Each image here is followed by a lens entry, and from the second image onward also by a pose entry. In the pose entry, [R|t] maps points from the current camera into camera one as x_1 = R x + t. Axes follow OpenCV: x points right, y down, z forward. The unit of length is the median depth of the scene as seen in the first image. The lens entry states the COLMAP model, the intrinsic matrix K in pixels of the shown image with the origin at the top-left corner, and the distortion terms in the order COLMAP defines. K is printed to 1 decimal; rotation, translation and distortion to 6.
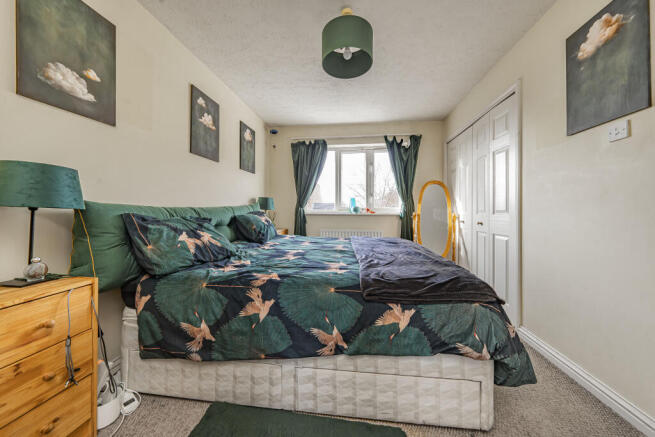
lens RADIAL K [[226.9, 0, 325.8], [0, 226.9, 214.5], [0, 0, 1]] dist [-0.001419, -0.000426]
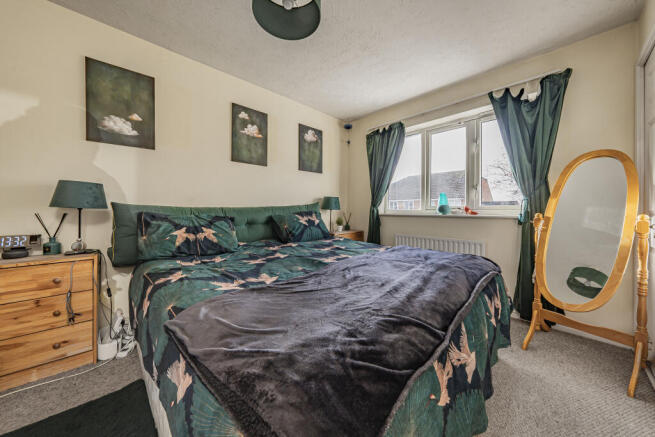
lens RADIAL K [[226.9, 0, 325.0], [0, 226.9, 215.2], [0, 0, 1]] dist [-0.001419, -0.000426]
pose [[0.783731, 0.010934, -0.621004, 0.440831], [-0.010796, 0.999934, 0.003981, -0.002112], [0.621006, 0.003584, 0.783797, 0.322597]]
